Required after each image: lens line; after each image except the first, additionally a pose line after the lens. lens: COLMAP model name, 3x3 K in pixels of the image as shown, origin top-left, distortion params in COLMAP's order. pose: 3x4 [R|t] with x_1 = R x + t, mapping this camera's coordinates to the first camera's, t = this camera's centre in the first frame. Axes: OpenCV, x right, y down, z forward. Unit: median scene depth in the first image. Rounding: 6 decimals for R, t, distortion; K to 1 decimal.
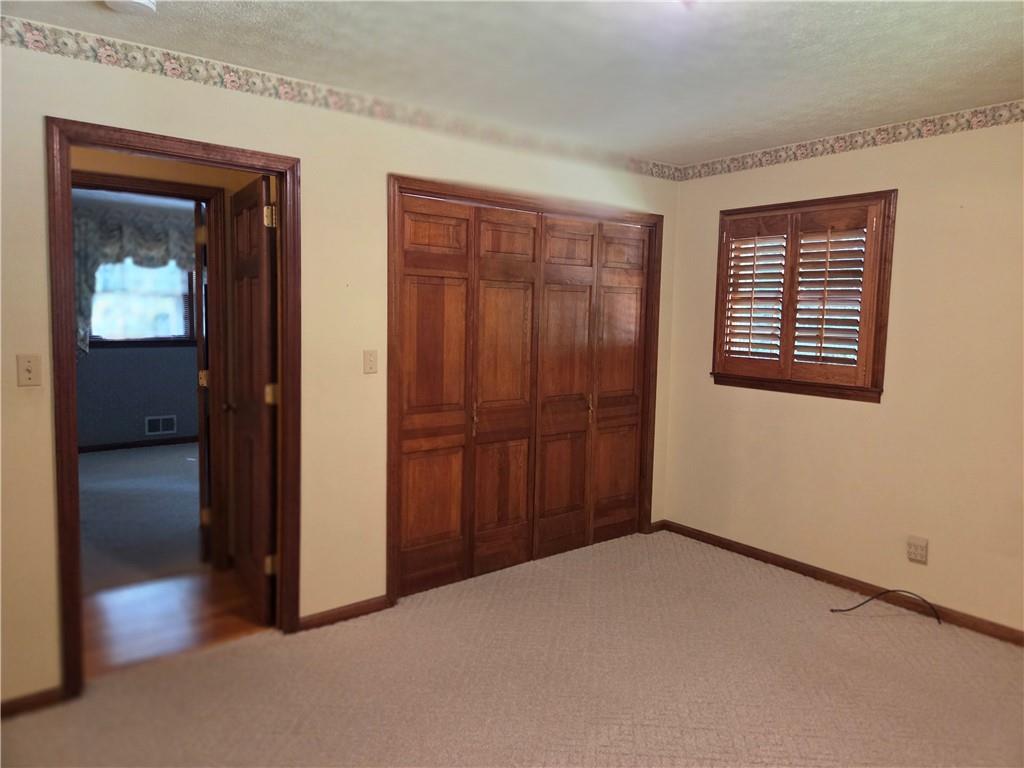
lens RADIAL K [[682.3, 0, 512.9], [0, 682.3, 378.4], [0, 0, 1]] dist [0.046093, -0.035232]
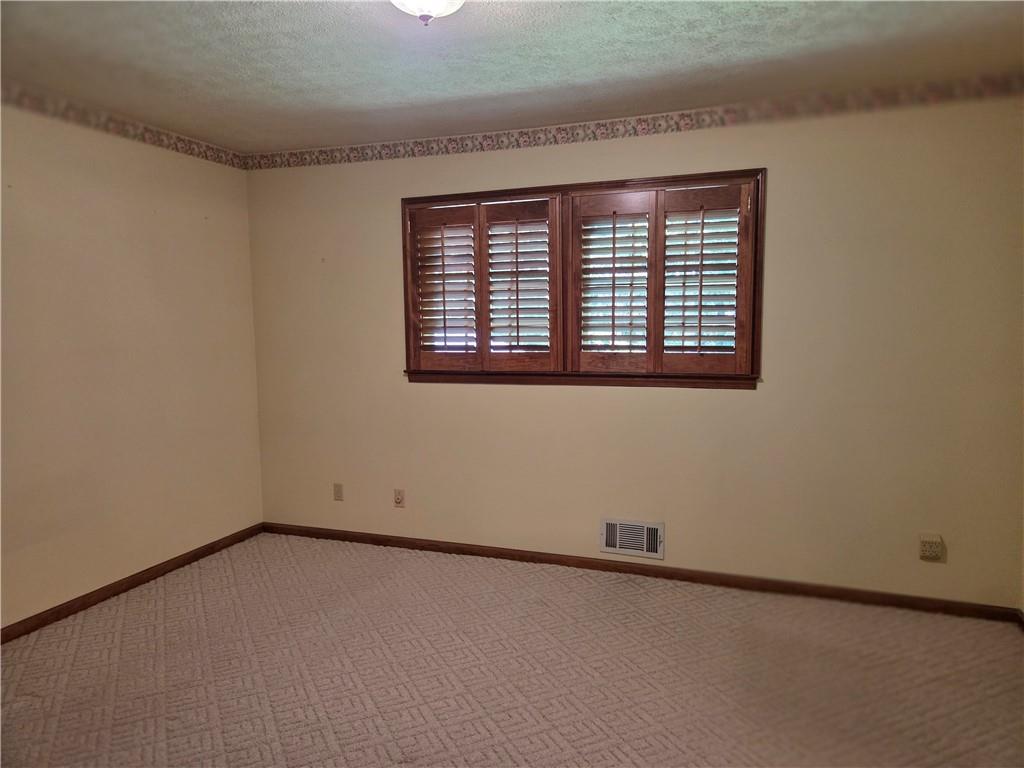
lens RADIAL K [[682.3, 0, 512.6], [0, 682.3, 376.1], [0, 0, 1]] dist [0.046093, -0.035232]
pose [[0.828210, -0.086213, 0.553747, -0.276085], [0.084299, 0.996019, 0.028989, -0.037395], [-0.554041, 0.022671, 0.832180, 0.346624]]
